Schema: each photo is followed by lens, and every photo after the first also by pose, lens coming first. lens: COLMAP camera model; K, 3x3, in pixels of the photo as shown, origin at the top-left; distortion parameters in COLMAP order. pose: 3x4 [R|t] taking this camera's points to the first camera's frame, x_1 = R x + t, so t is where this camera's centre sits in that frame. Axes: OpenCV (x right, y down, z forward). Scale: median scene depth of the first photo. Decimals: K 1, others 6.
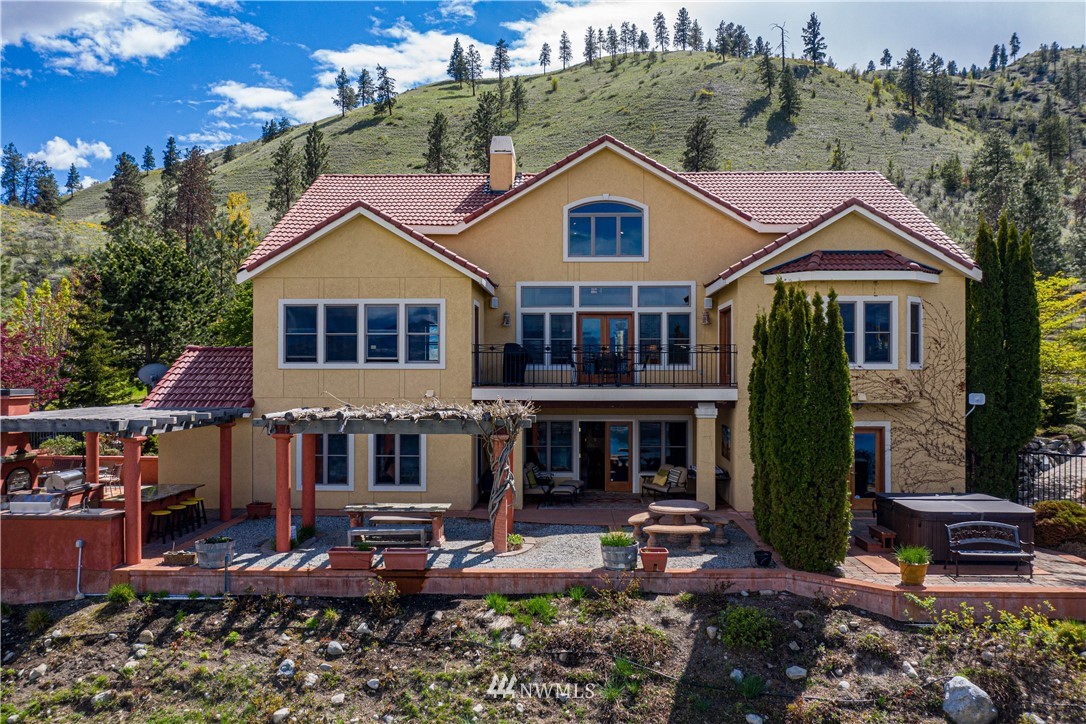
lens RADIAL K [[859.3, 0, 543.0], [0, 859.3, 362.0], [0, 0, 1]] dist [-0.018931, 0.012528]
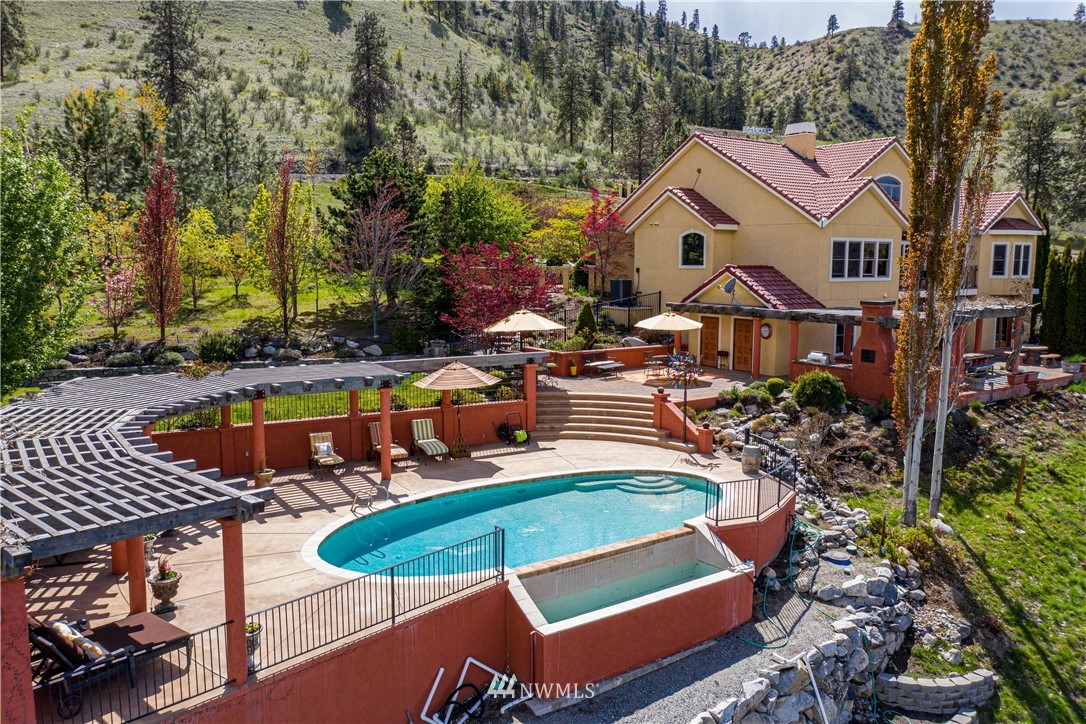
lens RADIAL K [[859.3, 0, 543.0], [0, 859.3, 362.0], [0, 0, 1]] dist [-0.018931, 0.012528]
pose [[0.791338, -0.075415, 0.606709, -1.762244], [-0.009327, 0.990758, 0.135319, -0.057102], [-0.611307, -0.112742, 0.783321, 0.070052]]
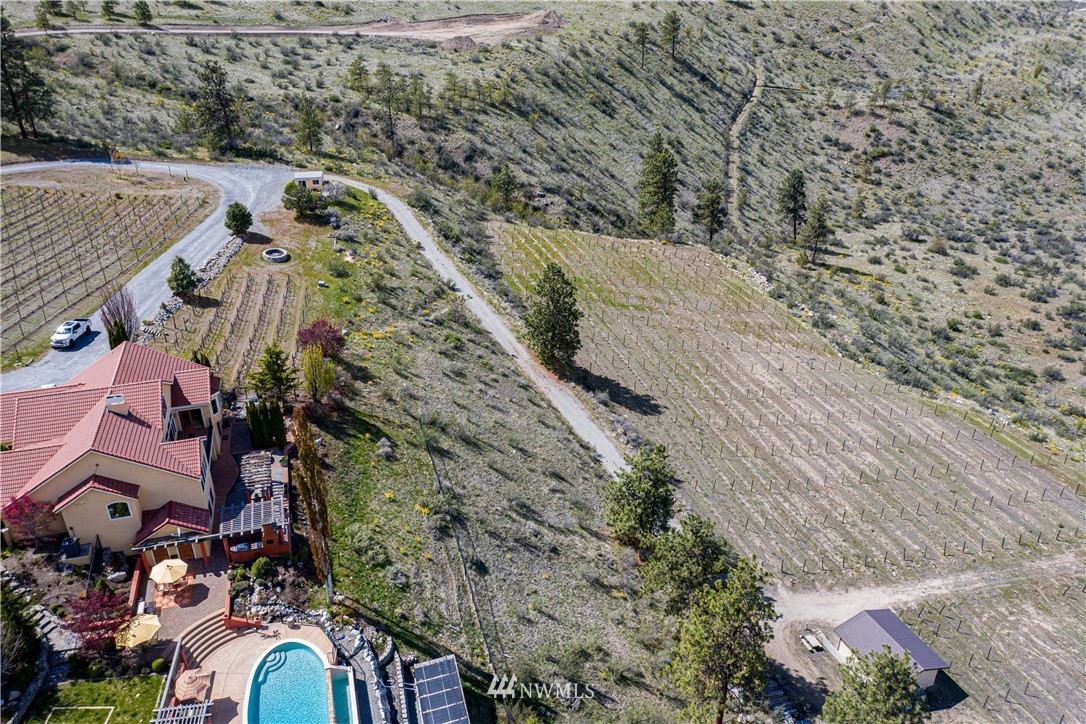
lens RADIAL K [[859.3, 0, 543.0], [0, 859.3, 362.0], [0, 0, 1]] dist [-0.018931, 0.012528]
pose [[-0.310632, -0.438799, 0.843186, -3.263785], [-0.008360, 0.888296, 0.459195, -1.968450], [-0.950494, 0.135592, -0.279601, 0.650817]]
